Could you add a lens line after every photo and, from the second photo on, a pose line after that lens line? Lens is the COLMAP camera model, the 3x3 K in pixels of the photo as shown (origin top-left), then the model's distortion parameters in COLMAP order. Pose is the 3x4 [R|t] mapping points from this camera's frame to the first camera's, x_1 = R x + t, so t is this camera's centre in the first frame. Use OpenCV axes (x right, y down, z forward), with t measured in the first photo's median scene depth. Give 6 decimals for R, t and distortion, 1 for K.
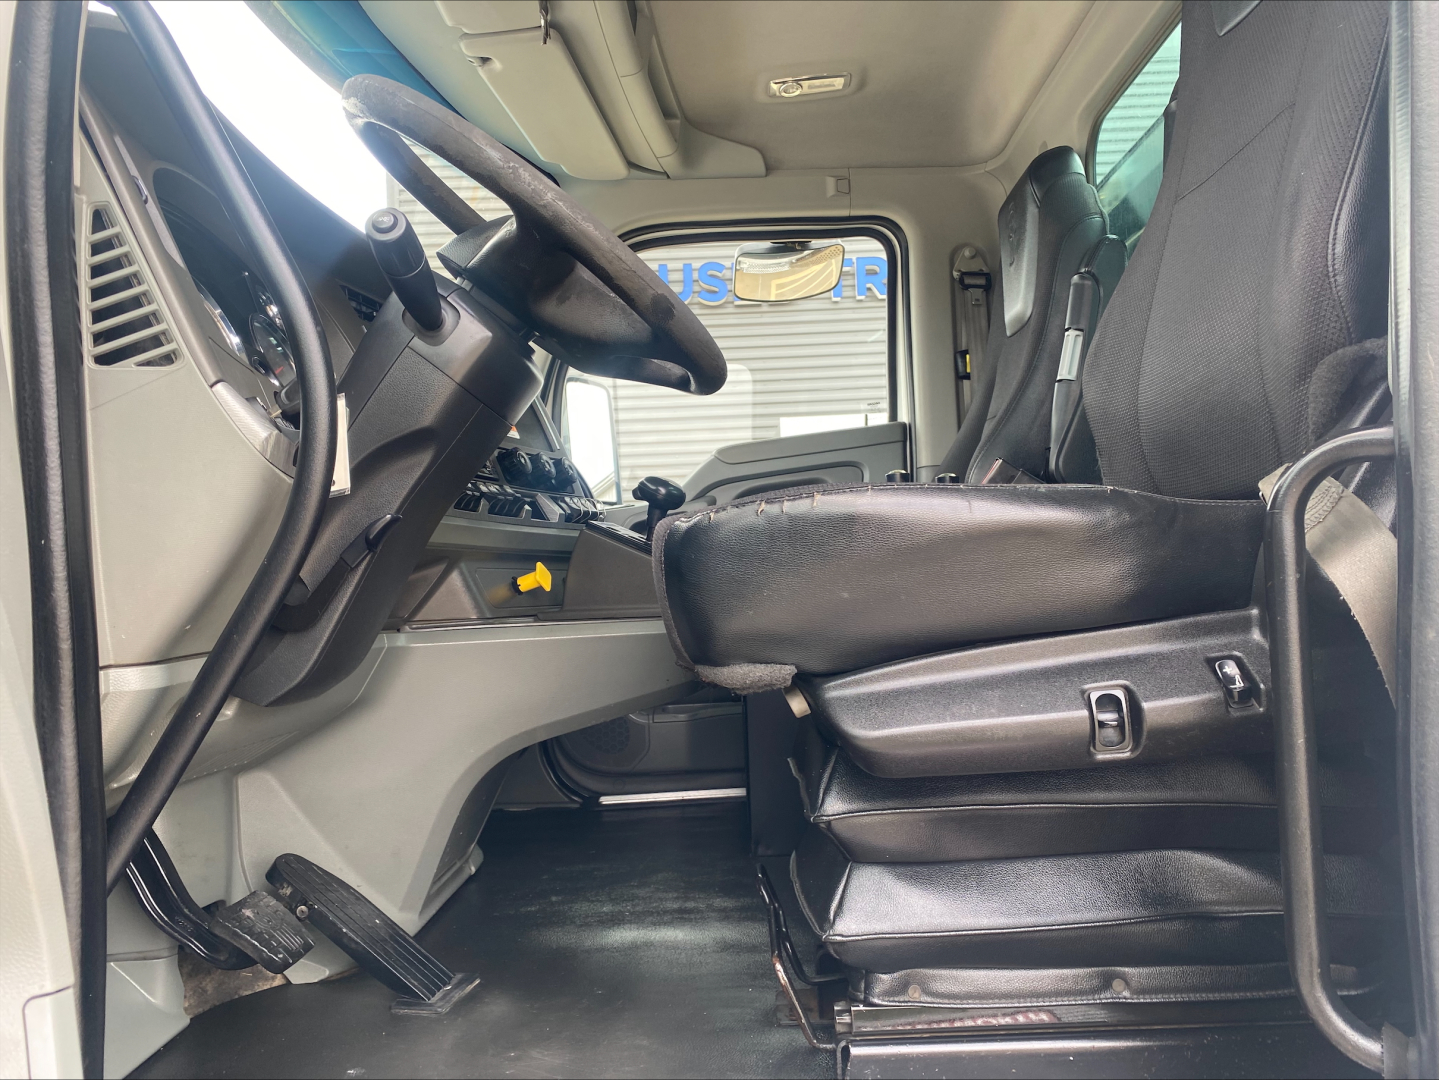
lens RADIAL K [[1111.8, 0, 731.7], [0, 1111.8, 565.9], [0, 0, 1]] dist [0.043386, -0.047238]
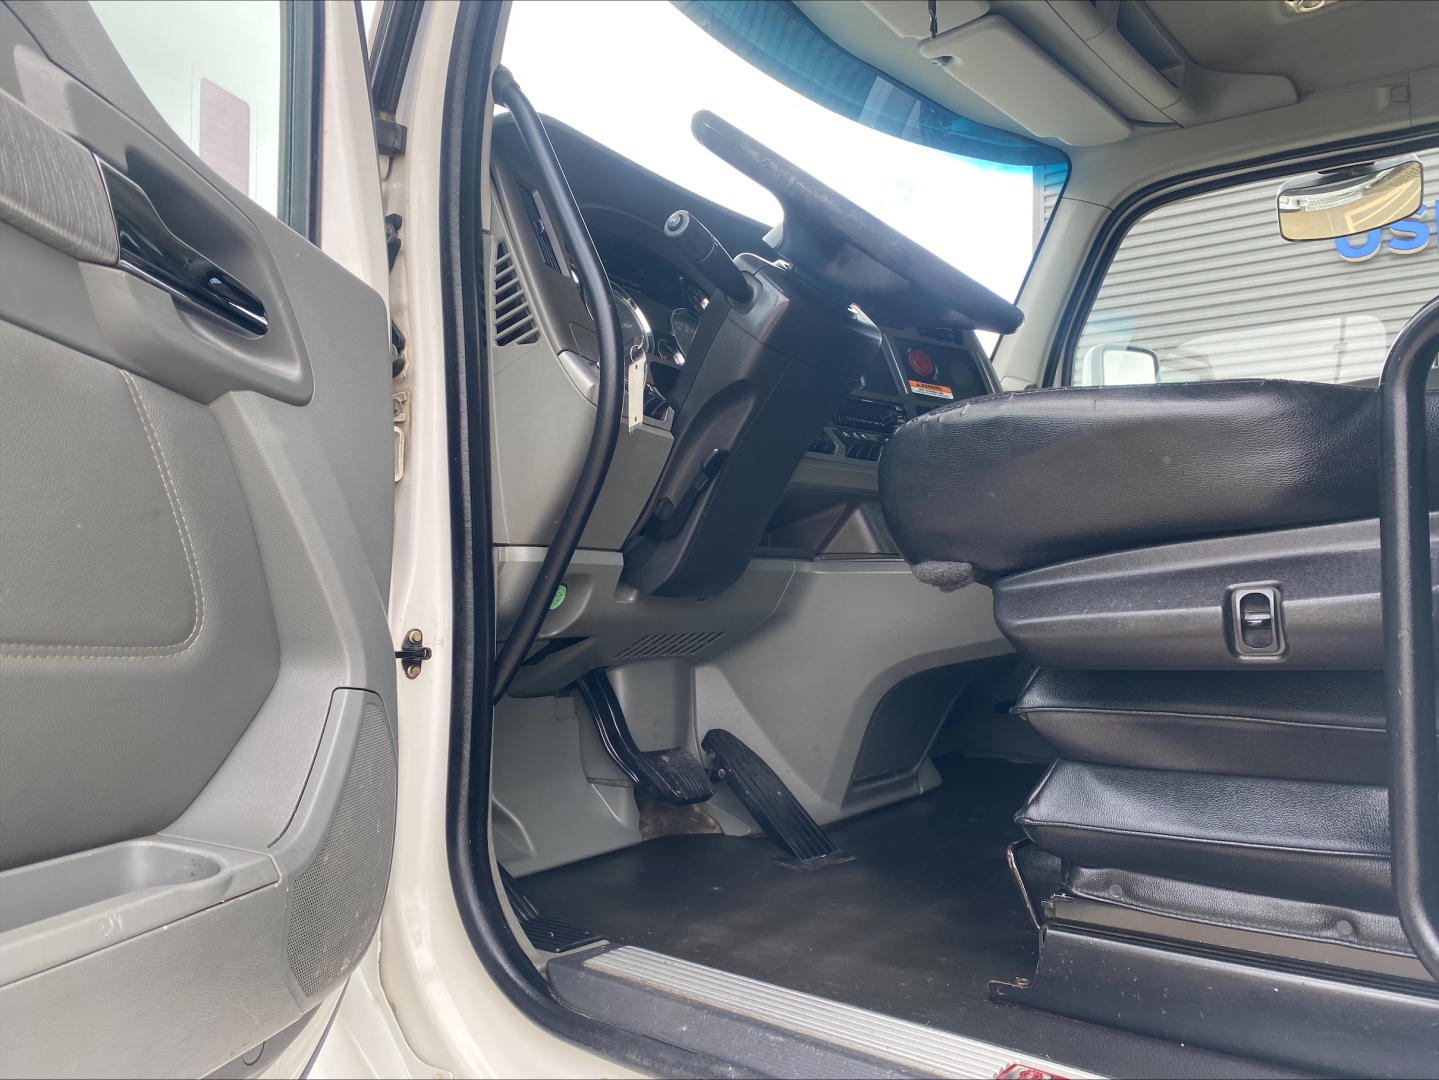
lens RADIAL K [[1111.8, 0, 731.7], [0, 1111.8, 565.9], [0, 0, 1]] dist [0.043386, -0.047238]
pose [[0.817765, 0.020722, -0.575179, 0.459995], [-0.020101, 0.999770, 0.007440, 0.081869], [0.575201, 0.005478, 0.817994, -0.044126]]
